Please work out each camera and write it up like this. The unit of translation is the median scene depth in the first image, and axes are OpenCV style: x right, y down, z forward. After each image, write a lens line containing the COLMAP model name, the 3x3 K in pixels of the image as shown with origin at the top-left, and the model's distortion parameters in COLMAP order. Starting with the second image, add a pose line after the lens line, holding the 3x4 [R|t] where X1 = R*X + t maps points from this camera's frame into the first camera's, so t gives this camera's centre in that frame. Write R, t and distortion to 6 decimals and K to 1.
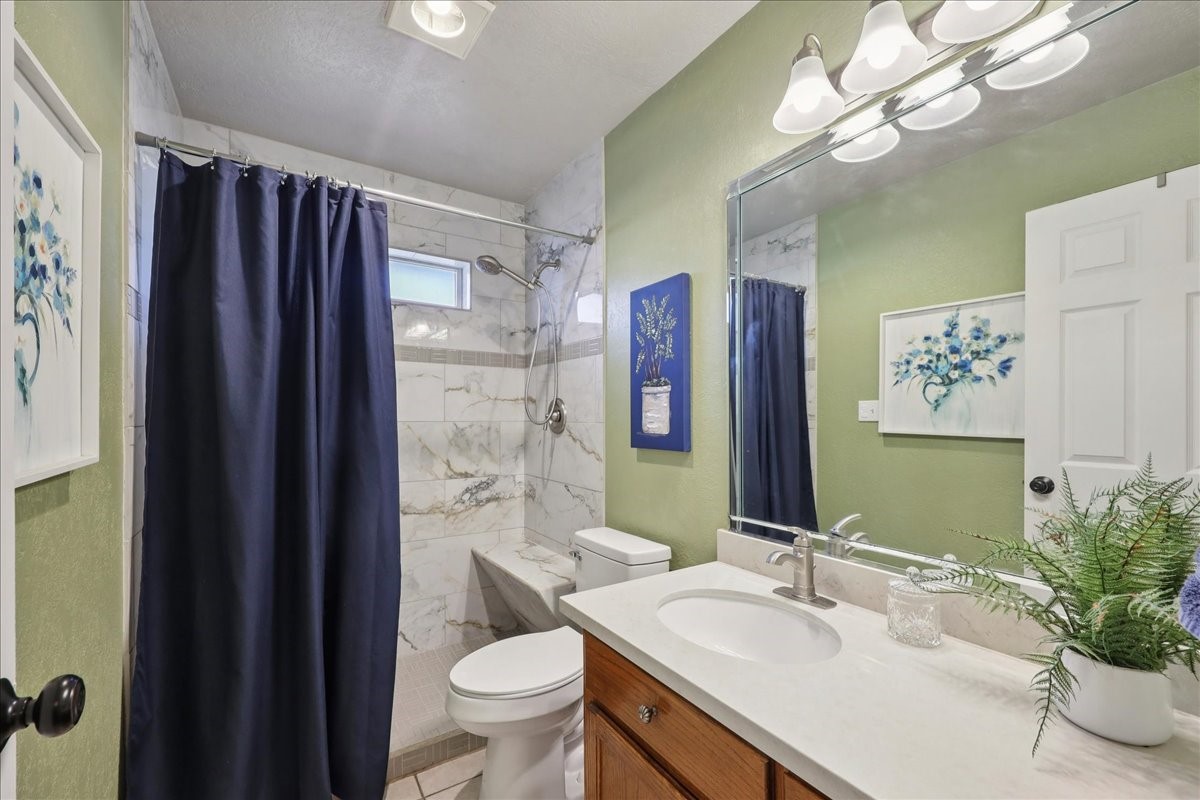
lens RADIAL K [[489.7, 0, 600.0], [0, 489.7, 406.1], [0, 0, 1]] dist [-0.002424, 0.000147]
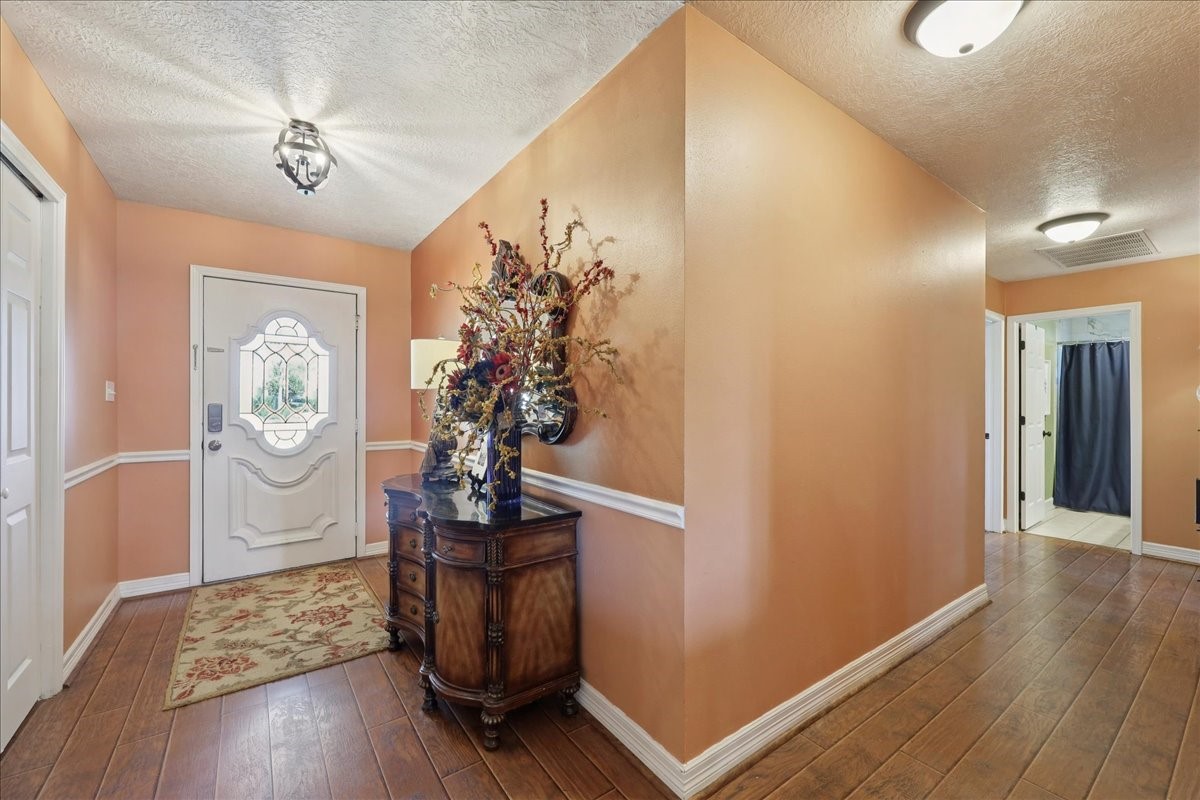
lens RADIAL K [[489.7, 0, 599.5], [0, 489.7, 398.8], [0, 0, 1]] dist [-0.002424, 0.000147]
pose [[0.044905, 0.003027, -0.998987, 3.099015], [0.003348, 0.999989, 0.003181, -0.086470], [0.998986, -0.003488, 0.044894, -3.148555]]
